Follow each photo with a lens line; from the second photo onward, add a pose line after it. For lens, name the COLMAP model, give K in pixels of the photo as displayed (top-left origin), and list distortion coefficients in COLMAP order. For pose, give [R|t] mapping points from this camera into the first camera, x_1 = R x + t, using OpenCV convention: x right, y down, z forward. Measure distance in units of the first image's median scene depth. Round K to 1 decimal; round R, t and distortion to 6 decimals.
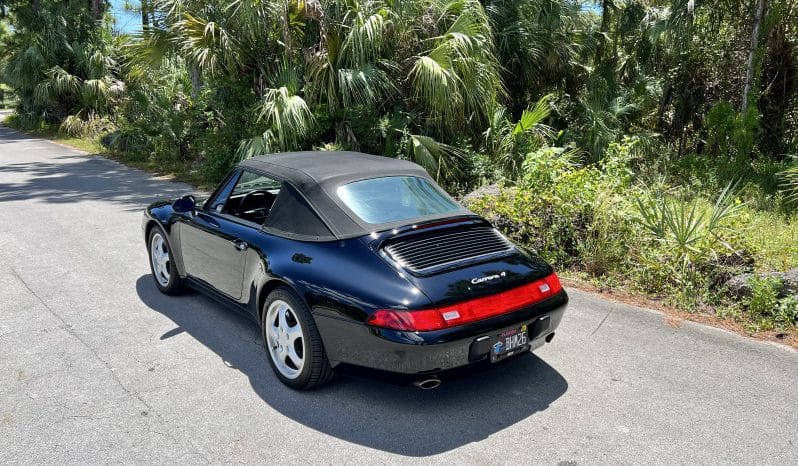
lens RADIAL K [[647.8, 0, 398.6], [0, 647.8, 236.8], [0, 0, 1]] dist [0.009929, -0.001430]
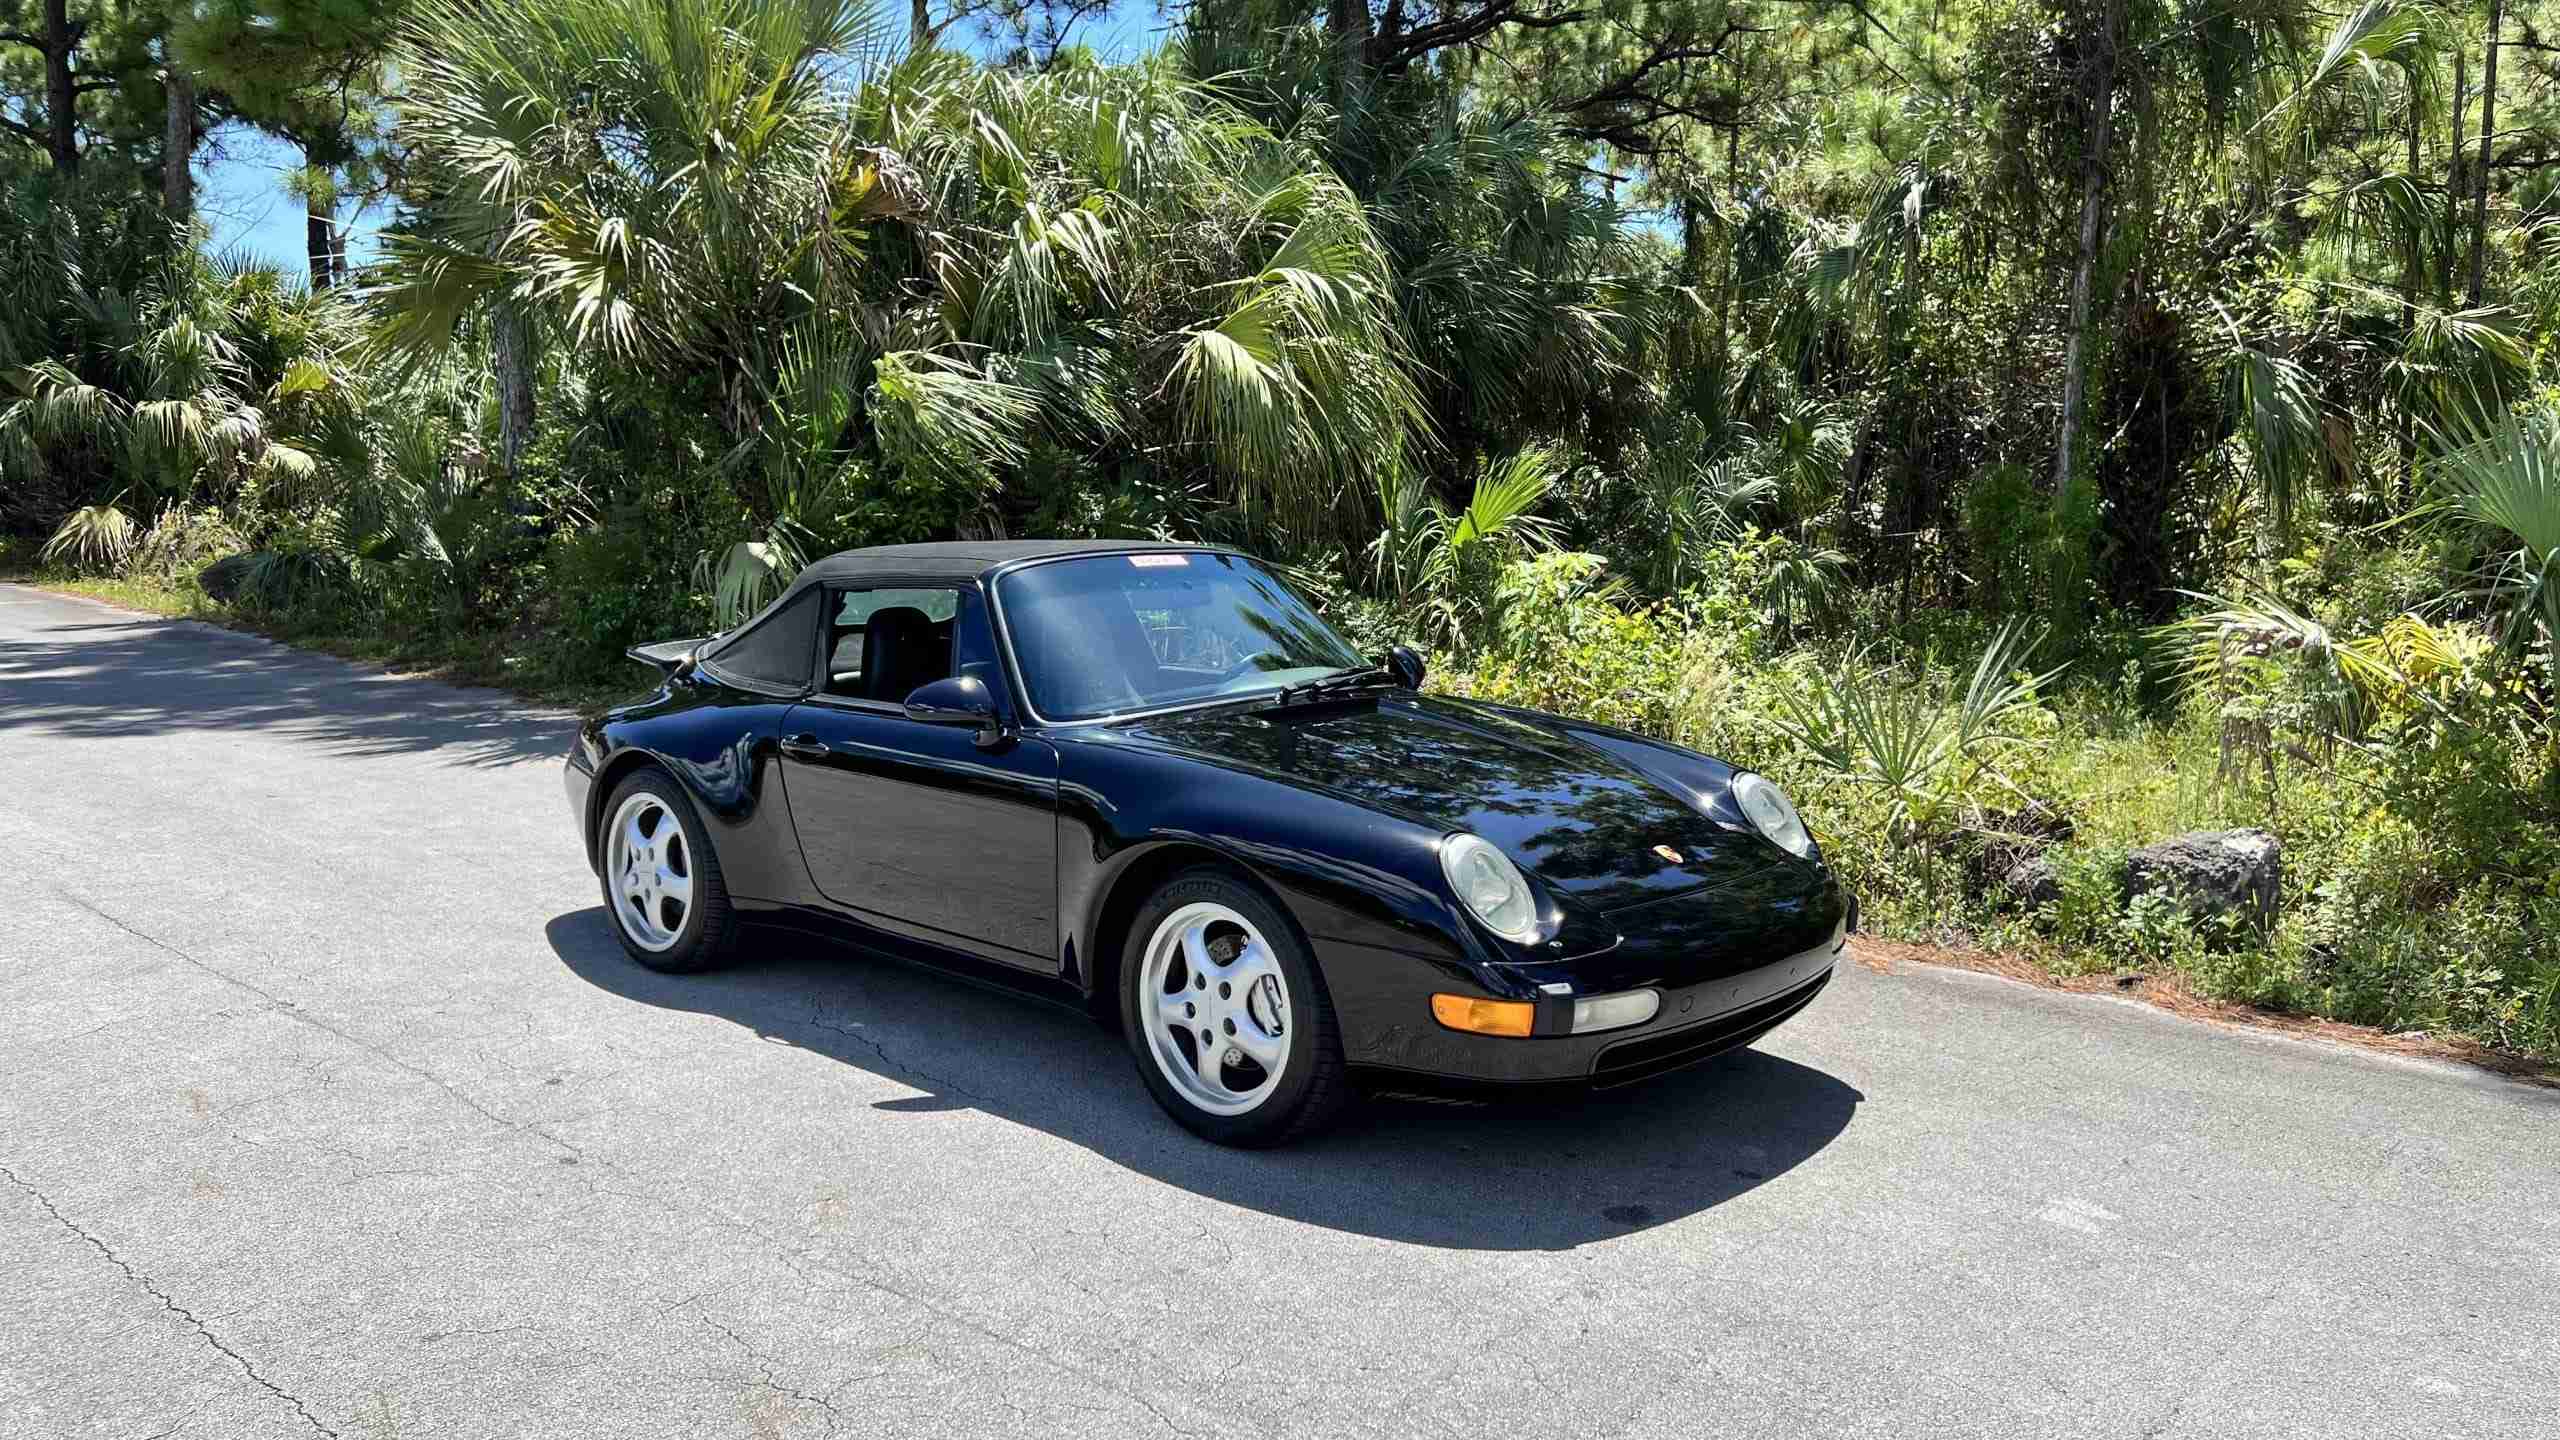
lens RADIAL K [[1993.5, 0, 1287.3], [0, 1993.5, 712.1], [0, 0, 1]] dist [0.026036, -0.024229]
pose [[0.995136, -0.003623, 0.098443, -0.027314], [0.013026, 0.995389, -0.095035, 0.043372], [-0.097645, 0.095855, 0.990594, -0.094800]]
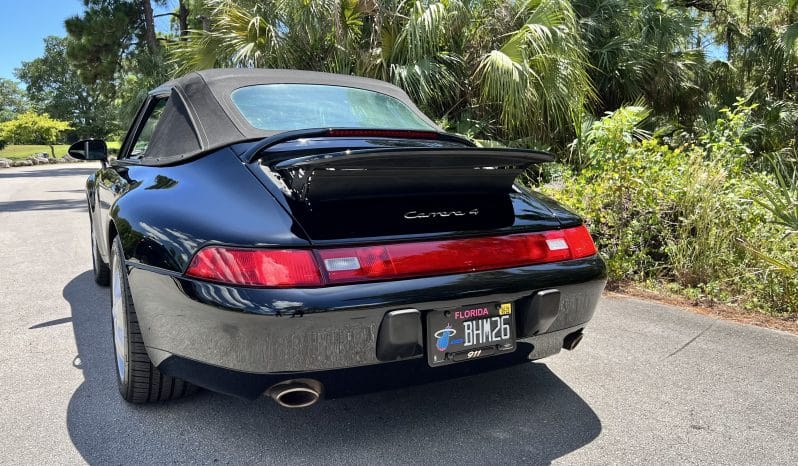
lens RADIAL K [[647.8, 0, 398.1], [0, 647.8, 235.2], [0, 0, 1]] dist [0.009929, -0.001430]
pose [[0.984799, 0.020521, -0.172480, 0.069902], [-0.036081, 0.995505, -0.087568, 0.046362], [0.169908, 0.092460, 0.981113, 0.163295]]
